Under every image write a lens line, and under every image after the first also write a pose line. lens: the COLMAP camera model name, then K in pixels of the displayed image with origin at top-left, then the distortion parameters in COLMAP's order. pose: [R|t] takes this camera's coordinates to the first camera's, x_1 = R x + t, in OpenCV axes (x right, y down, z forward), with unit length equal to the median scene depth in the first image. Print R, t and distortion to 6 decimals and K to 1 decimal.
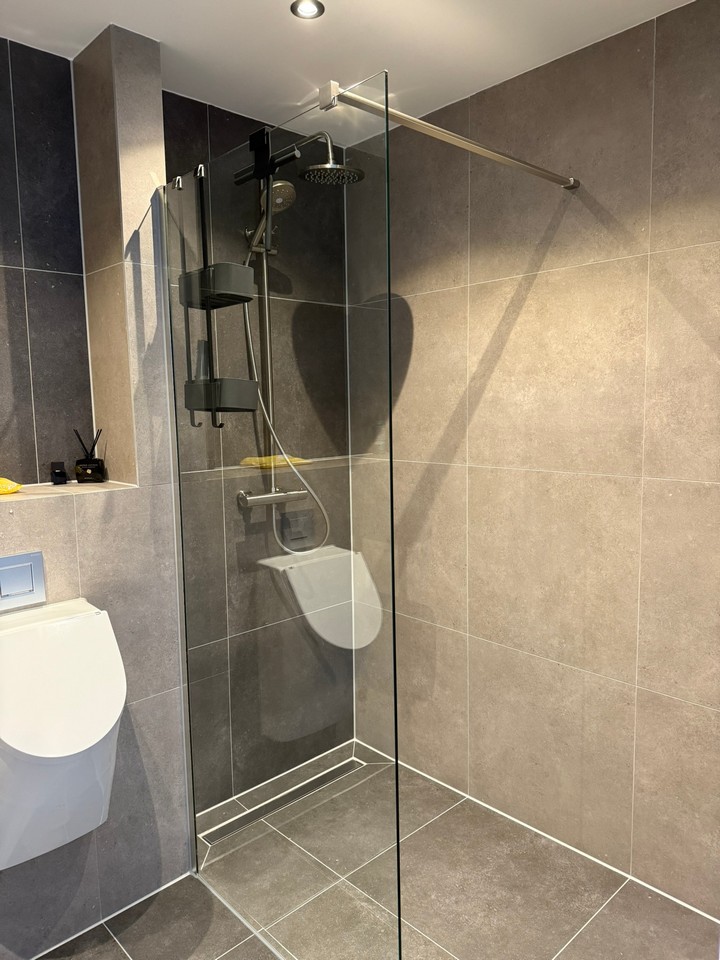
lens RADIAL K [[677.3, 0, 354.3], [0, 677.3, 481.1], [0, 0, 1]] dist [0.042695, -0.053527]
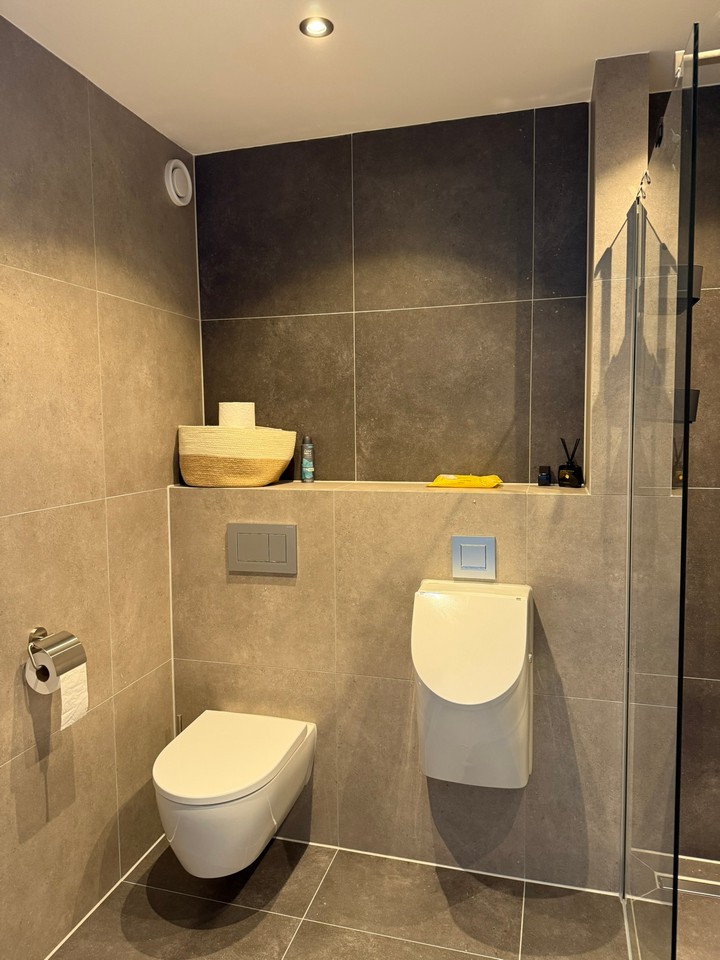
lens RADIAL K [[677.3, 0, 354.3], [0, 677.3, 481.1], [0, 0, 1]] dist [0.042695, -0.053527]
pose [[0.497670, 0.087280, -0.862964, 0.400478], [-0.098448, 0.994179, 0.043777, -0.022038], [0.861761, 0.063171, 0.503365, 0.161999]]
